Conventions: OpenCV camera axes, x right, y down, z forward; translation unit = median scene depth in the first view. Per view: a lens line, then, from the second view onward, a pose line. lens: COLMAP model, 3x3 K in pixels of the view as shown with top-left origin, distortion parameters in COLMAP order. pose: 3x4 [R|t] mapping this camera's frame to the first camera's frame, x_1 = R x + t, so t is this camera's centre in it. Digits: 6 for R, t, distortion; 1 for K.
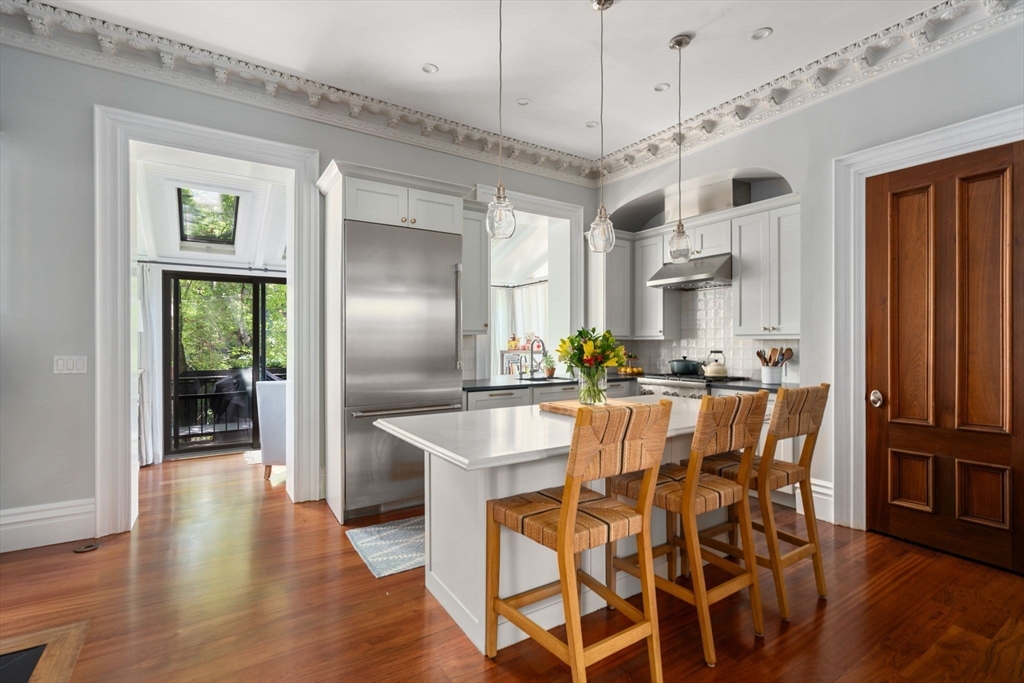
lens RADIAL K [[466.0, 0, 503.4], [0, 466.0, 339.7], [0, 0, 1]] dist [0.002163, 0.000578]
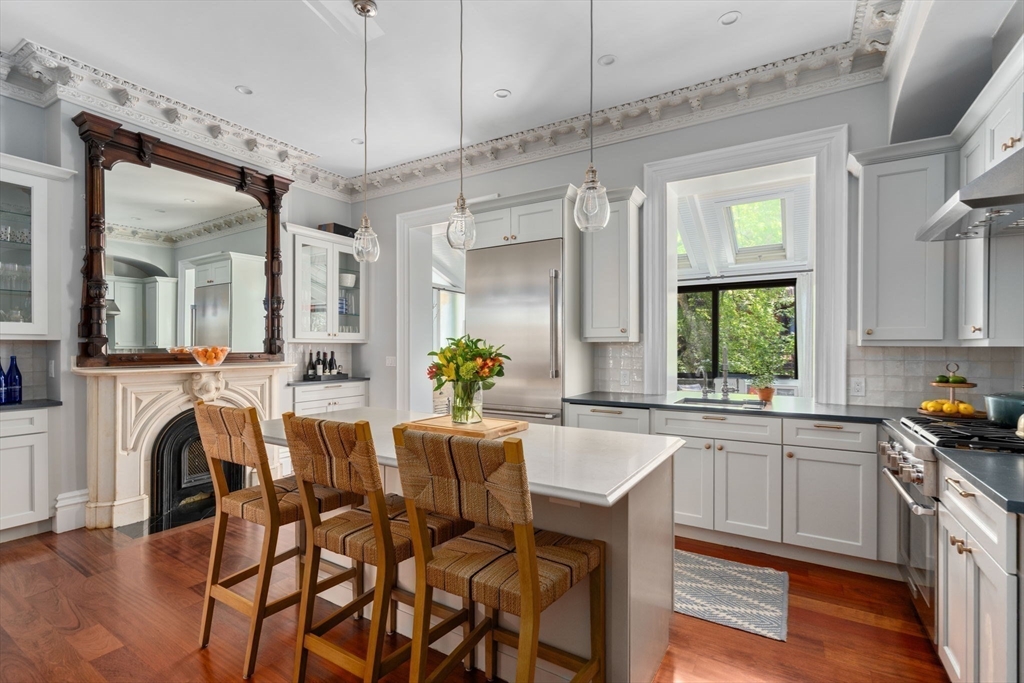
lens RADIAL K [[466.0, 0, 503.3], [0, 466.0, 347.1], [0, 0, 1]] dist [0.002163, 0.000578]
pose [[0.432634, 0.002473, -0.901566, 0.567389], [0.001446, 0.999993, 0.003437, -0.003355], [0.901569, -0.002791, 0.432627, 0.377750]]
